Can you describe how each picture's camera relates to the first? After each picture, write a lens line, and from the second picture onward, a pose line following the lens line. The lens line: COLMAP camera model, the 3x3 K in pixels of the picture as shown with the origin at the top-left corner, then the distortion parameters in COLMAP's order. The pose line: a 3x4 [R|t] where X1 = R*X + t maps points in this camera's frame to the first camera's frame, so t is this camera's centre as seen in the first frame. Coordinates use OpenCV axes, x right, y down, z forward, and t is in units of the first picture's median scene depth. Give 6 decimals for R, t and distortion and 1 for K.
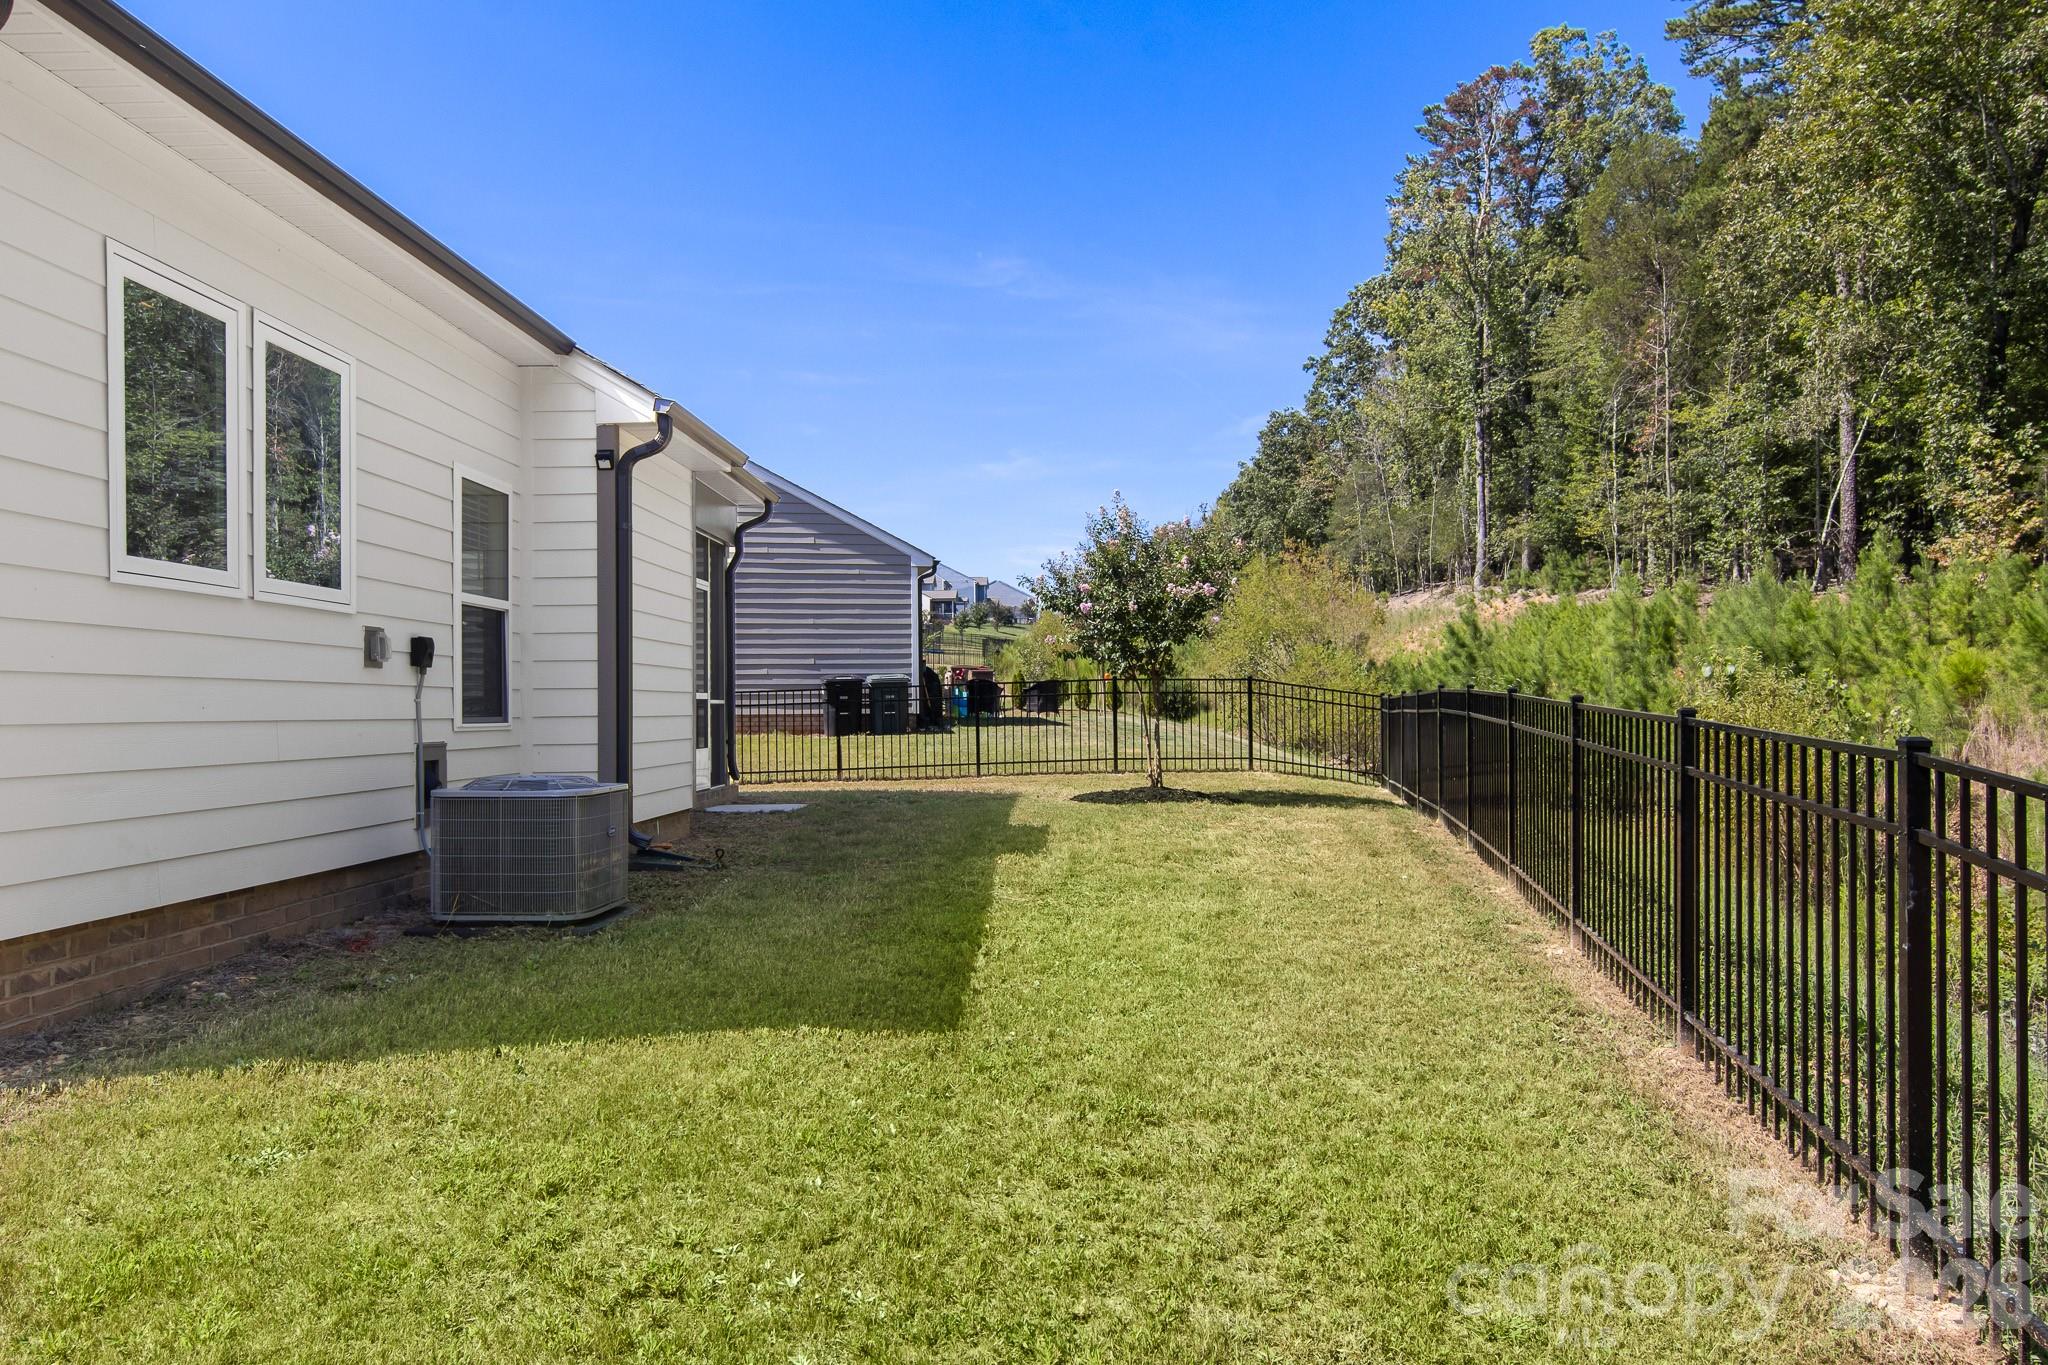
lens RADIAL K [[1379.5, 0, 1024.0], [0, 1379.5, 682.5], [0, 0, 1]] dist [-0.005176, -0.001522]
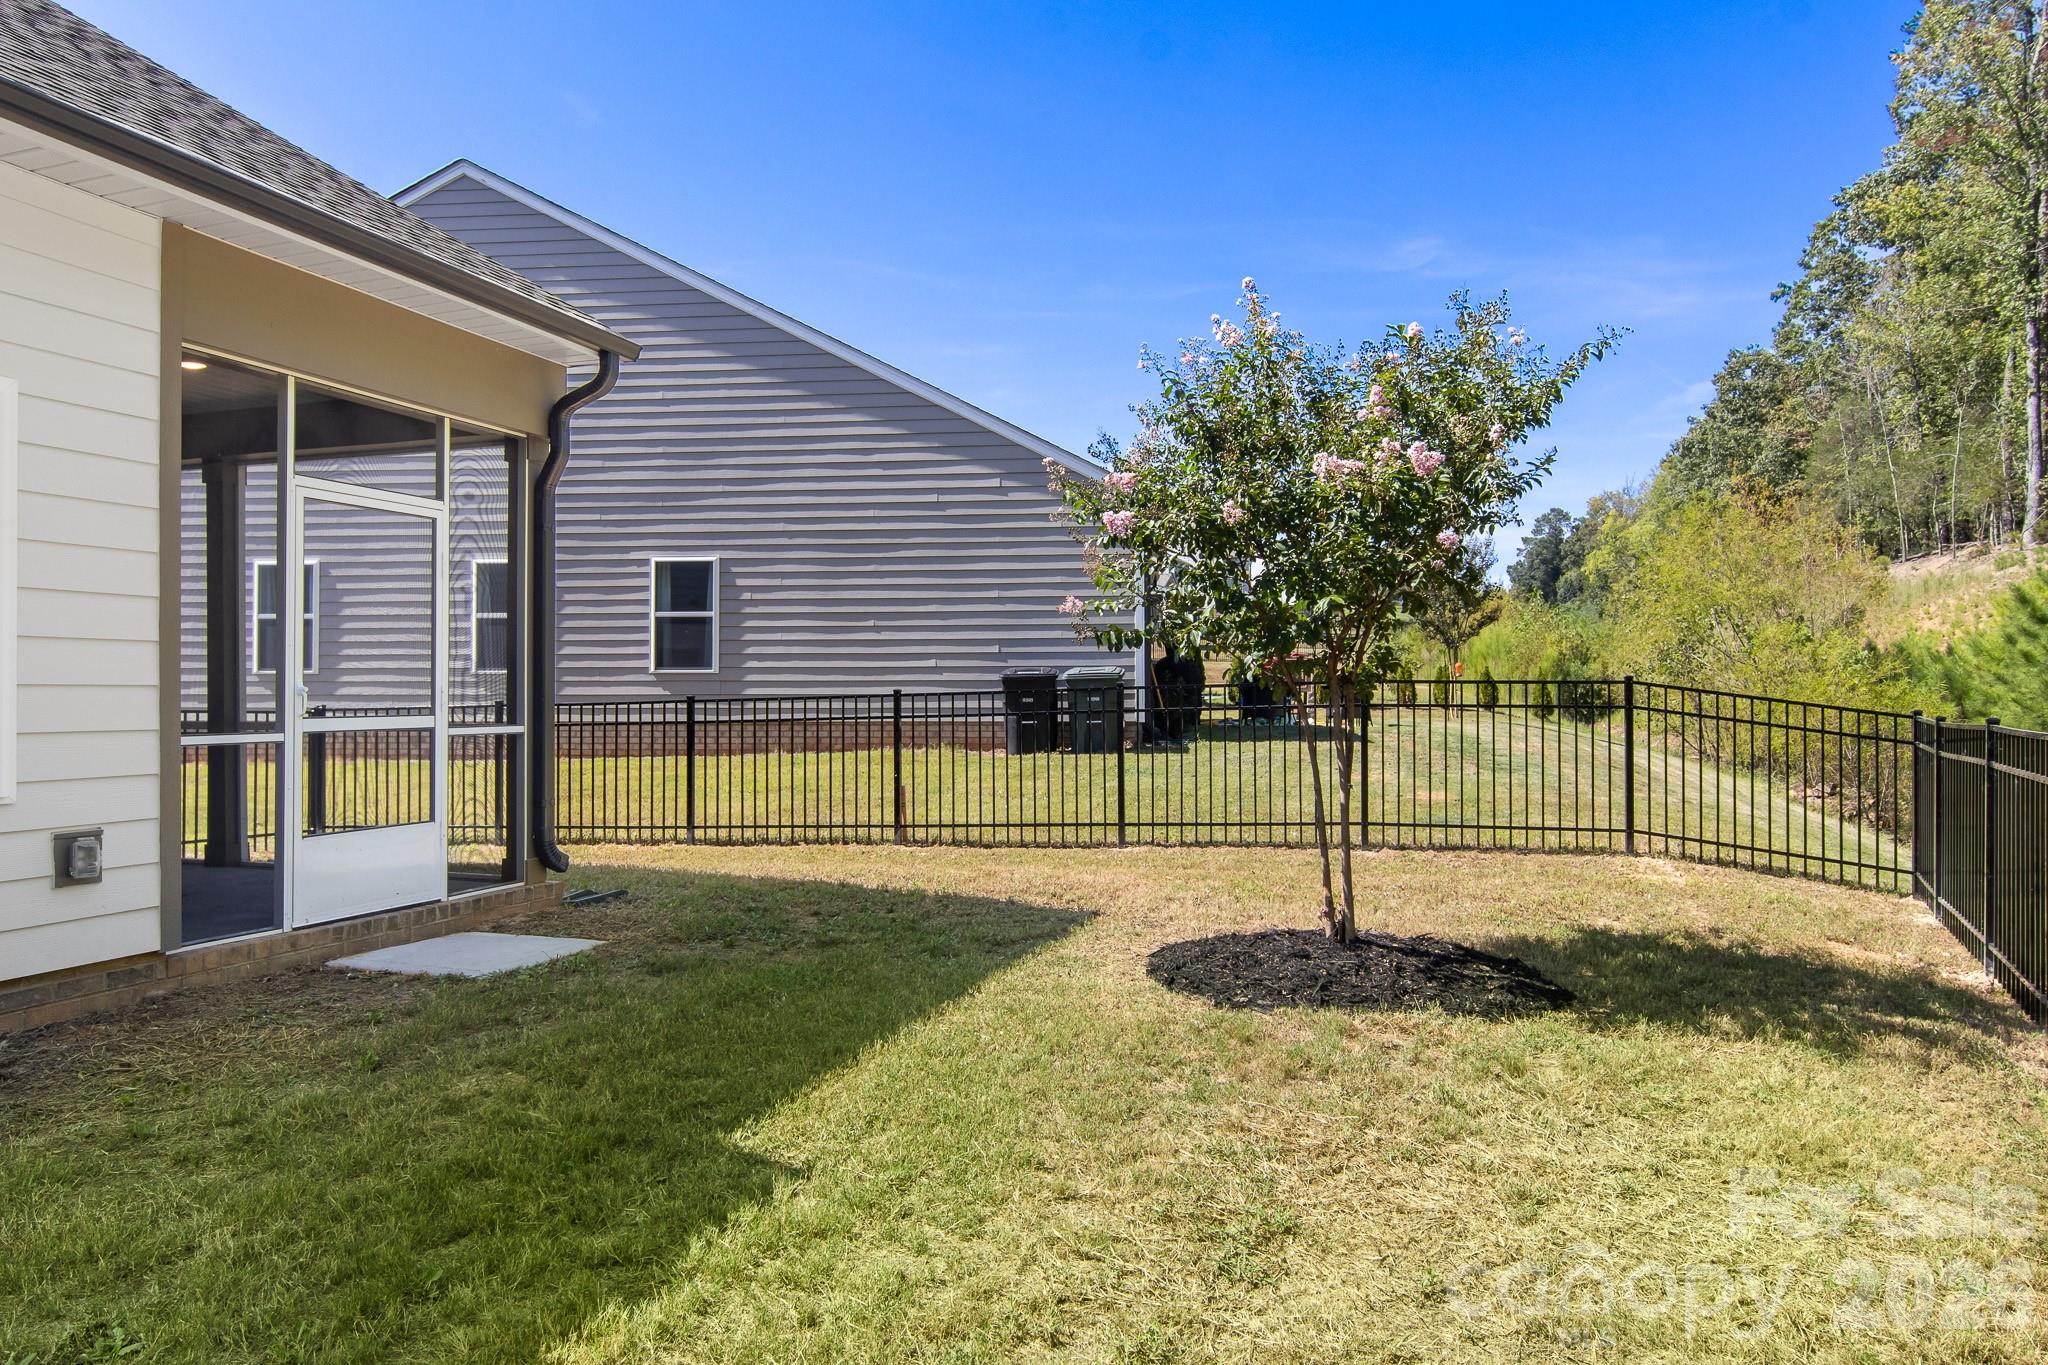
lens RADIAL K [[1328.6, 0, 1024.0], [0, 1328.6, 682.5], [0, 0, 1]] dist [-0.005128, 0.002789]
pose [[0.951232, 0.004665, -0.308443, 0.121655], [-0.001052, 0.999929, 0.011877, -0.009670], [0.308476, -0.010974, 0.951169, 0.539821]]
